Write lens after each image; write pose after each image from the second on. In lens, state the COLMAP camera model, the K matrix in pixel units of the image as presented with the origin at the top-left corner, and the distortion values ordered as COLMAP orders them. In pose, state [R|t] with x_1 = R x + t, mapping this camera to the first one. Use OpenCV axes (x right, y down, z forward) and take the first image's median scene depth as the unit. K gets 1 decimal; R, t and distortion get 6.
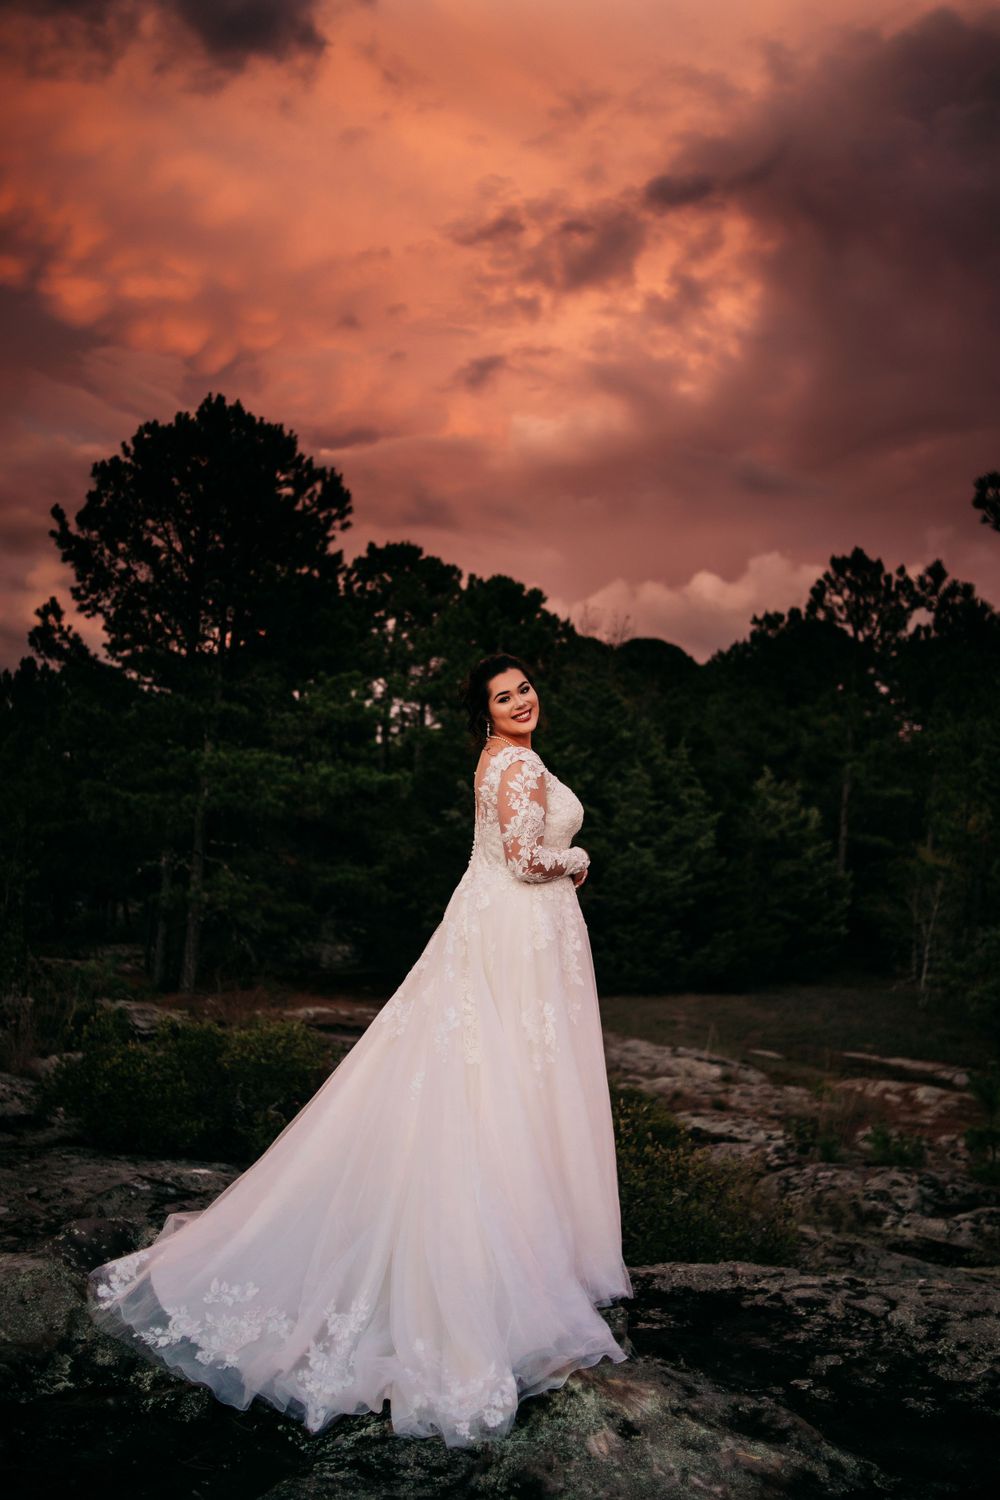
lens RADIAL K [[1484.1, 0, 505.0], [0, 1484.1, 744.6], [0, 0, 1]] dist [-0.107415, 0.000000]
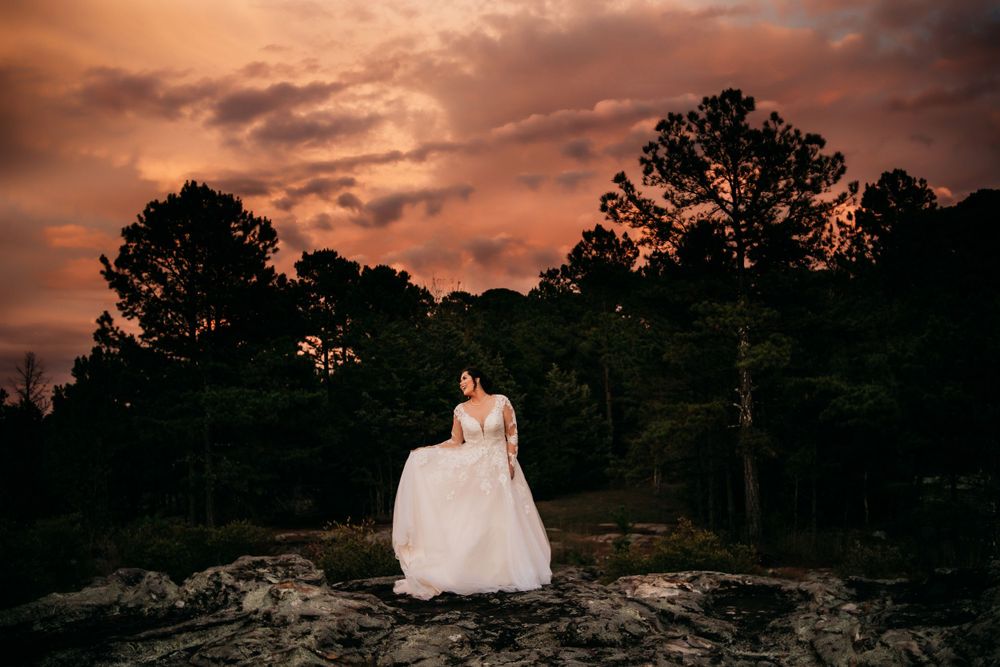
lens RADIAL K [[989.4, 0, 492.5], [0, 989.4, 338.8], [0, 0, 1]] dist [-0.107415, 0.000000]
pose [[0.991549, -0.110793, 0.067490, 0.050436], [0.112378, 0.993461, -0.020155, 0.003597], [-0.064815, 0.027569, 0.997516, -0.134725]]
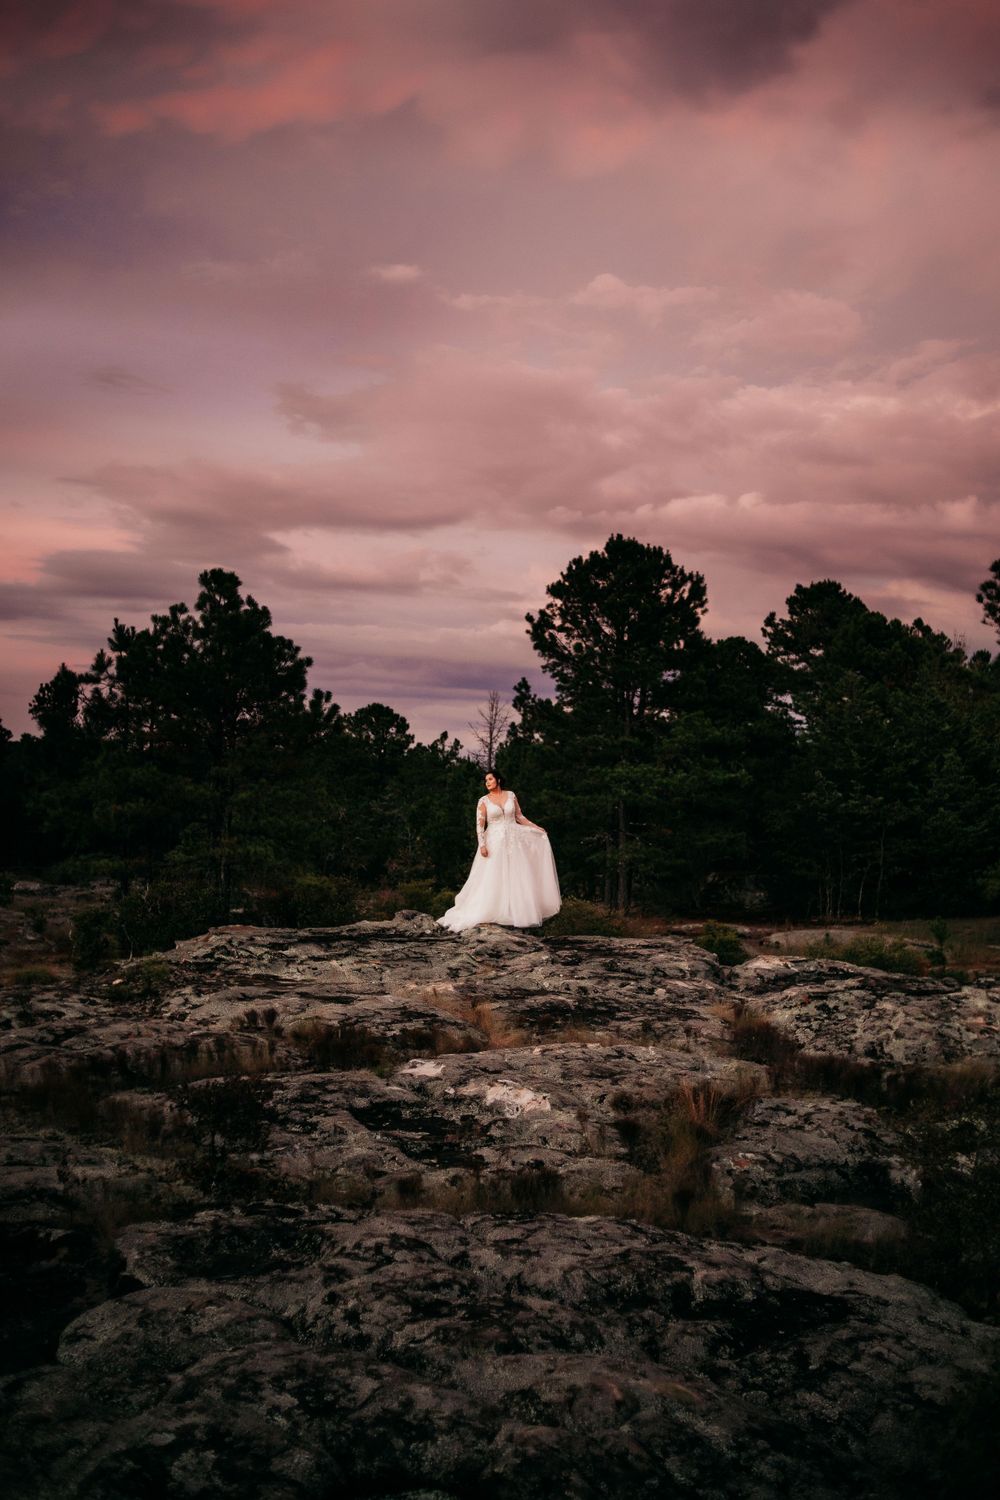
lens RADIAL K [[1484.1, 0, 494.5], [0, 1484.1, 749.9], [0, 0, 1]] dist [-0.107415, 0.000000]
pose [[0.914753, -0.071057, -0.397716, 0.282608], [0.076414, 0.997073, -0.002387, -0.018219], [0.396721, -0.028207, 0.917506, -0.474016]]
